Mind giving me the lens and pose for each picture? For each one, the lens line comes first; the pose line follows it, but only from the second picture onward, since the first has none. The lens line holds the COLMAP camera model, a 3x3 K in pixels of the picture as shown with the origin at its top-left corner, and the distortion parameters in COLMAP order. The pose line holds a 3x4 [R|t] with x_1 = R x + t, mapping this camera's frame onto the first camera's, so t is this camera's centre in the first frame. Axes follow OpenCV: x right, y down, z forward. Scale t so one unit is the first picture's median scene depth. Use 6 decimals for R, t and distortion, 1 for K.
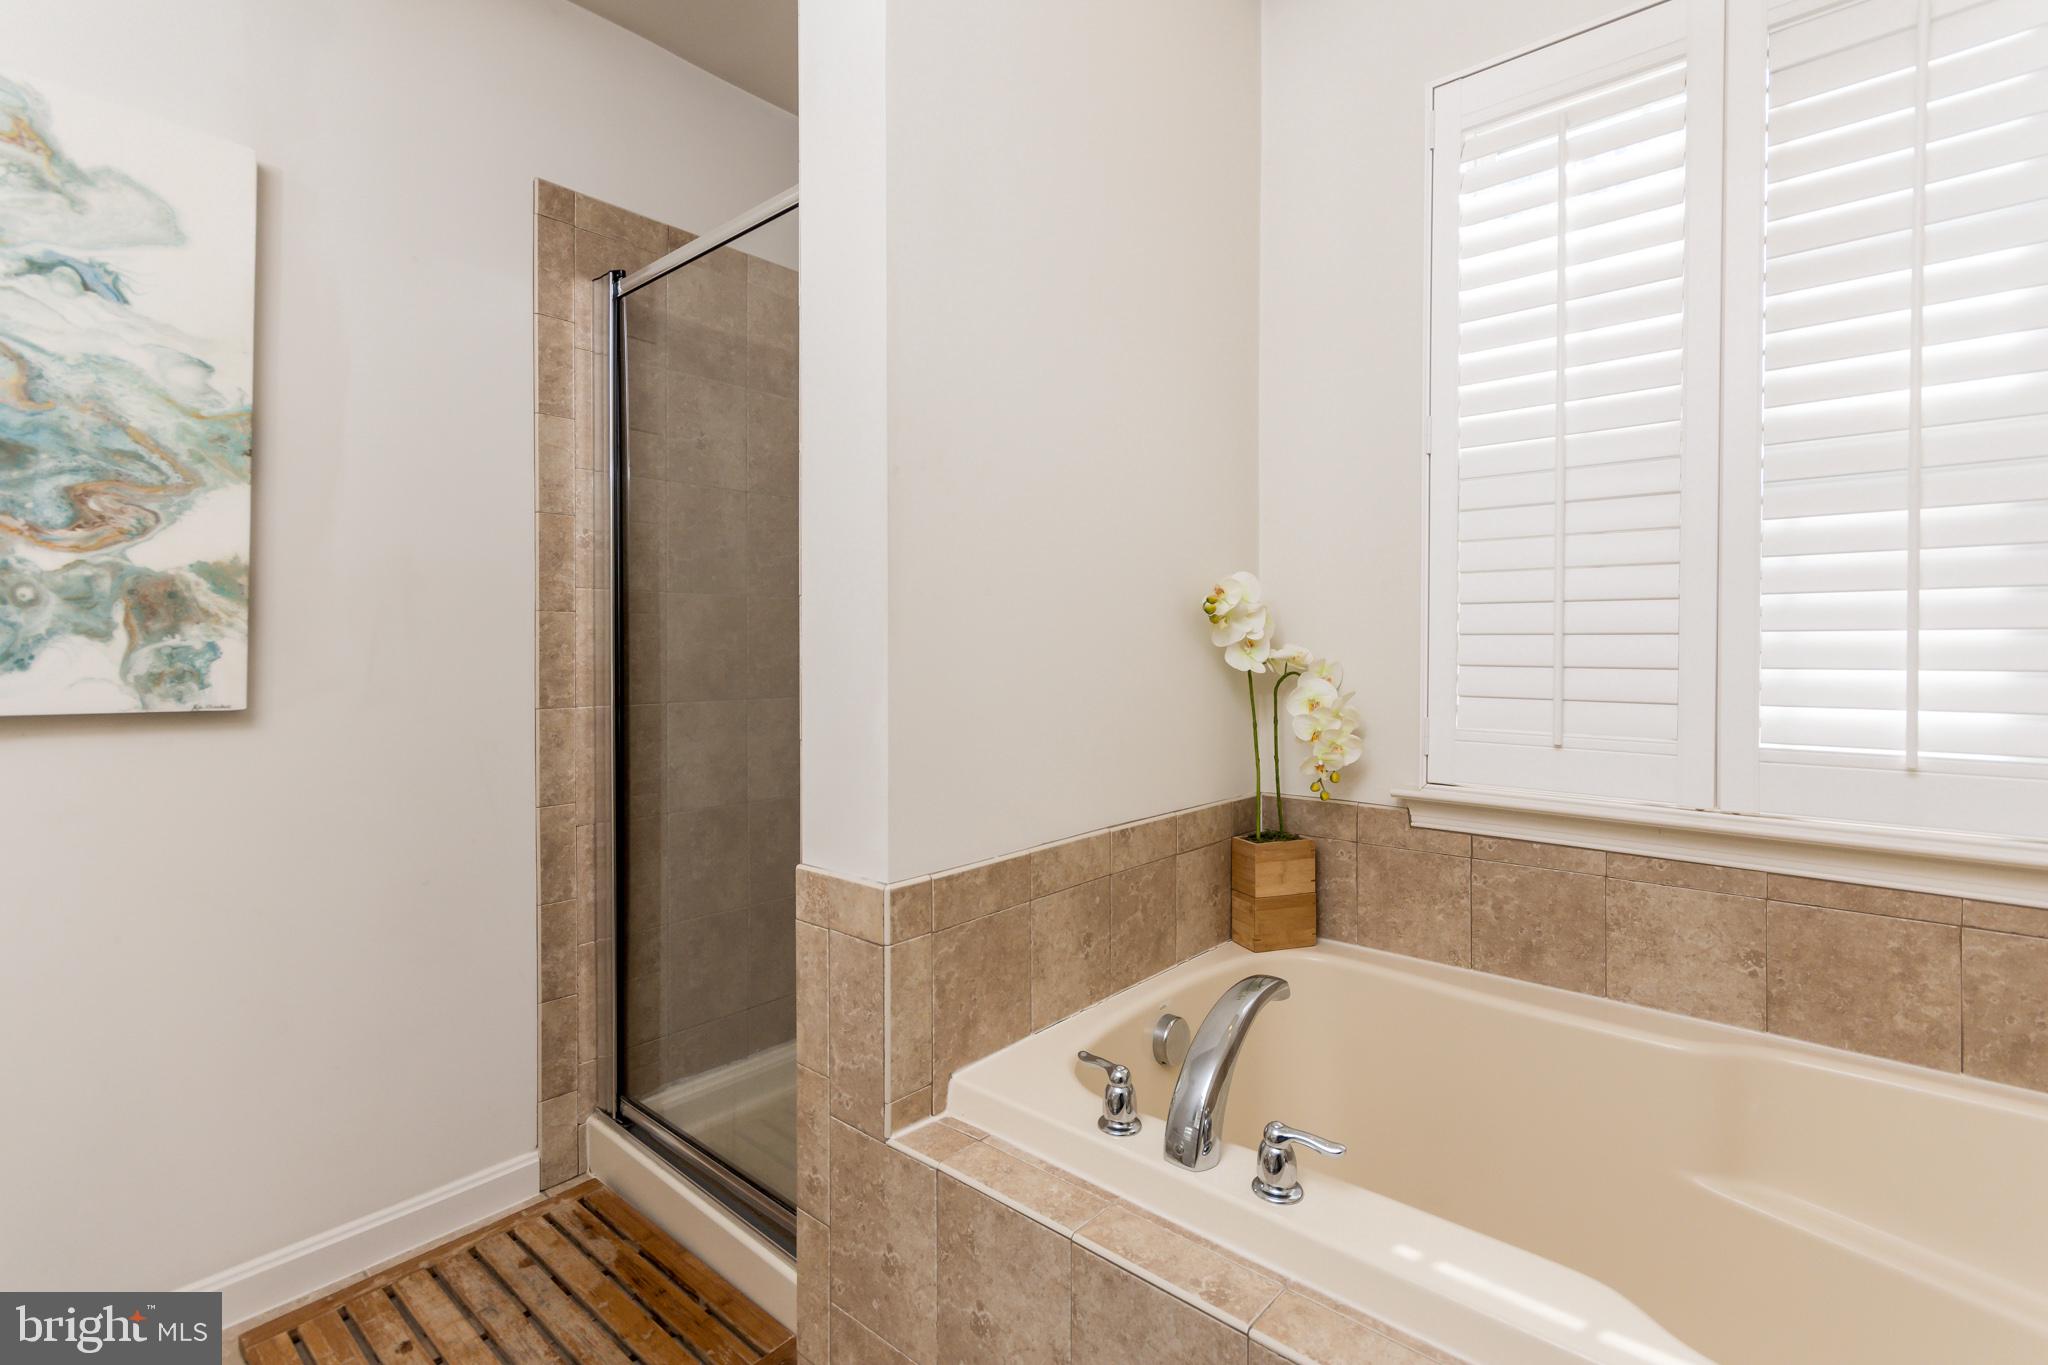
lens RADIAL K [[908.9, 0, 1022.4], [0, 908.9, 677.3], [0, 0, 1]] dist [0.007679, 0.000144]
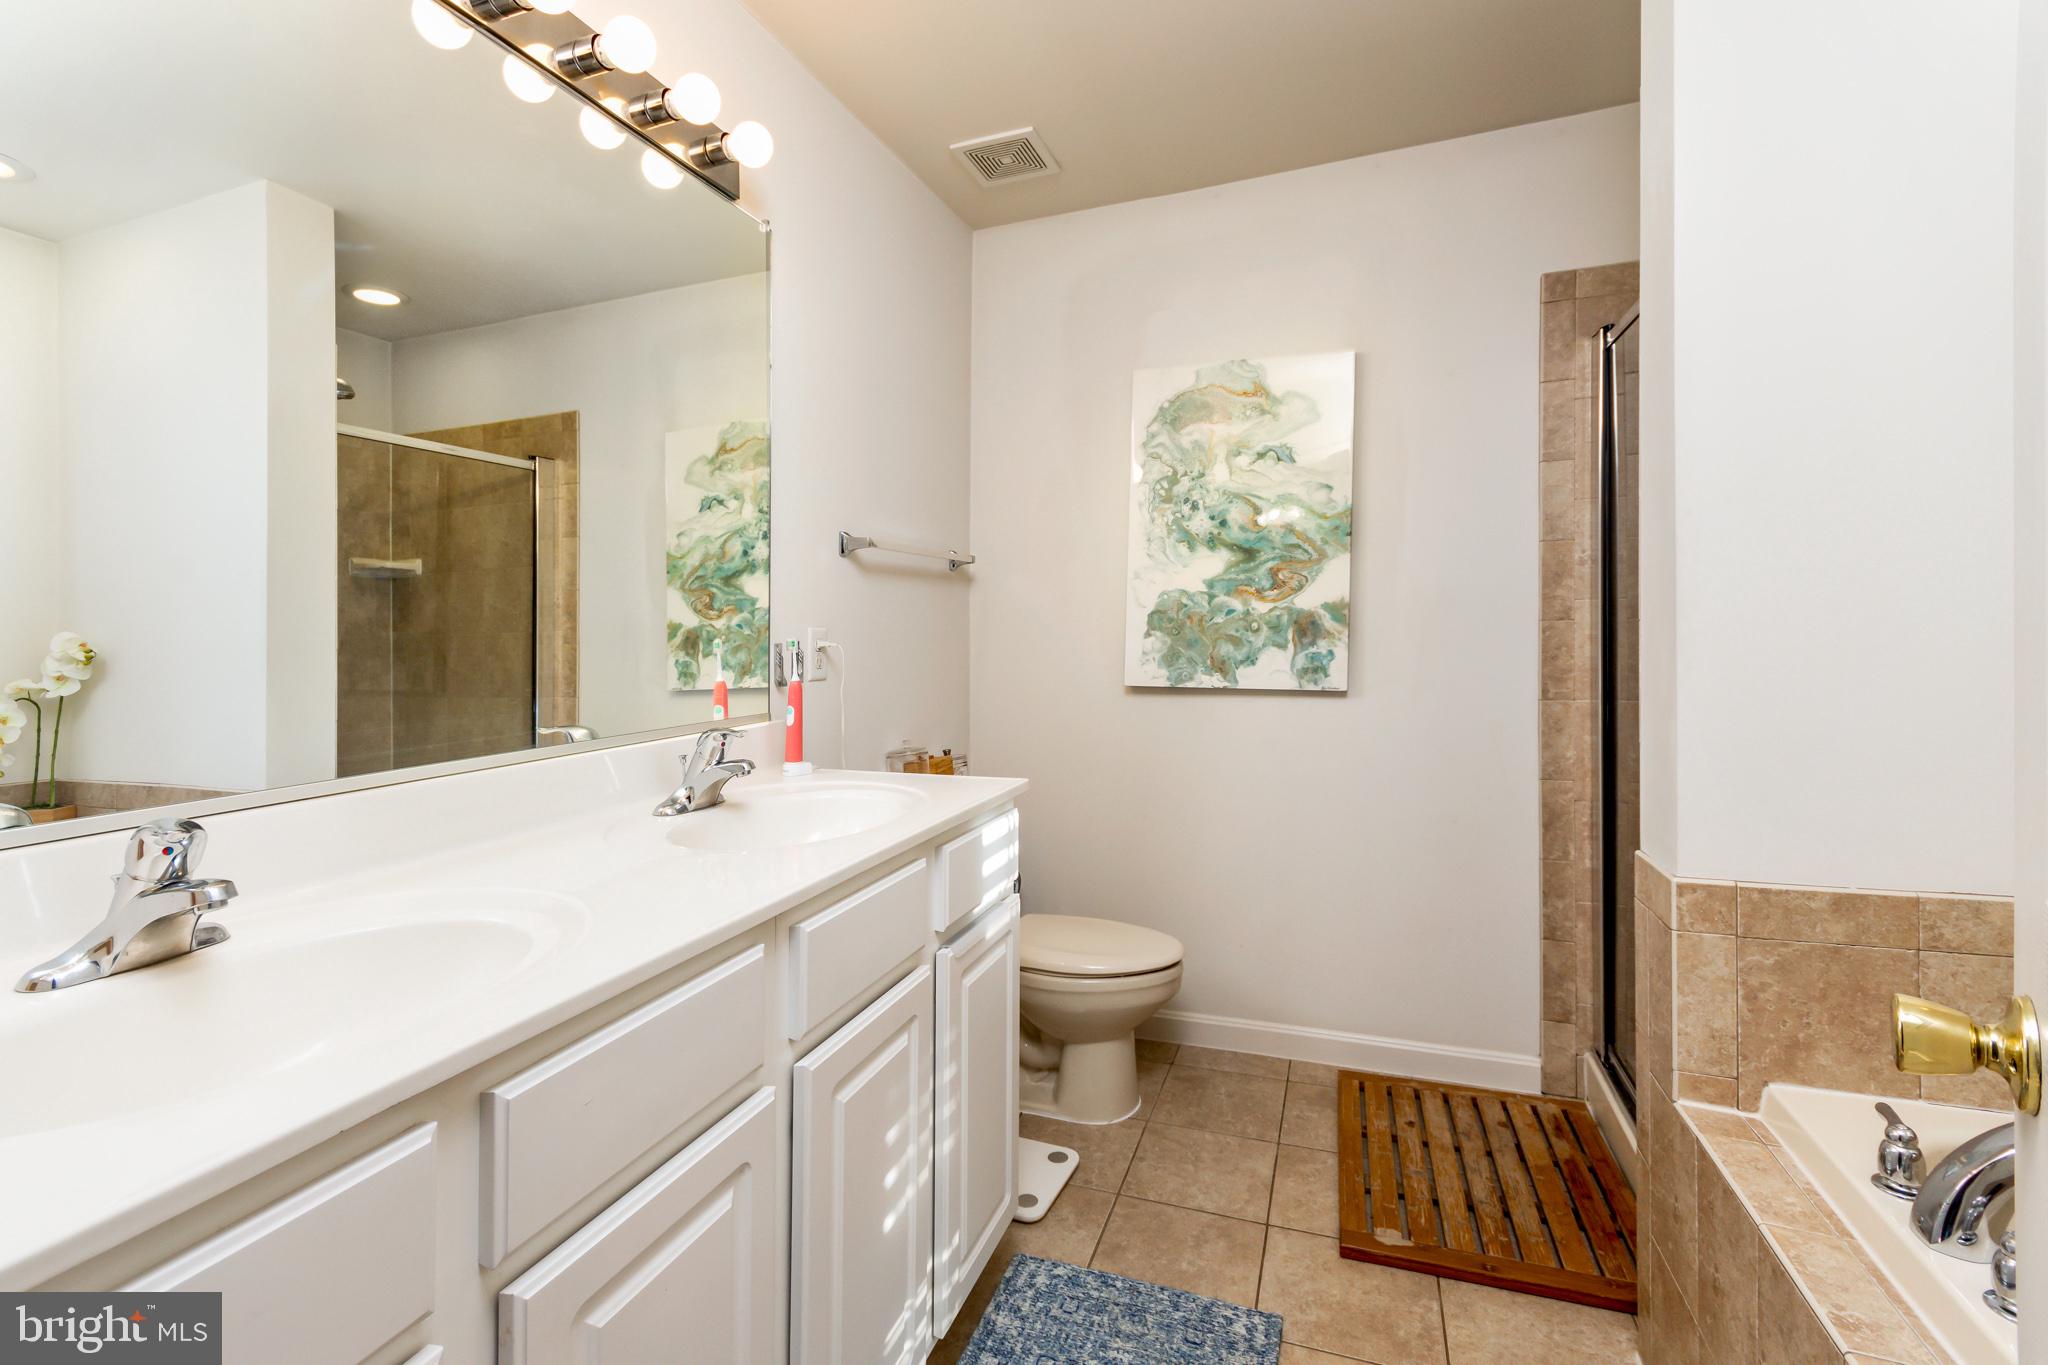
lens RADIAL K [[890.9, 0, 1025.5], [0, 890.9, 643.5], [0, 0, 1]] dist [-0.002494, -0.000437]
pose [[0.367165, 0.000328, -0.930156, 0.436029], [-0.012317, 0.999914, -0.004509, -0.036096], [0.930074, 0.013112, 0.367137, -0.123854]]
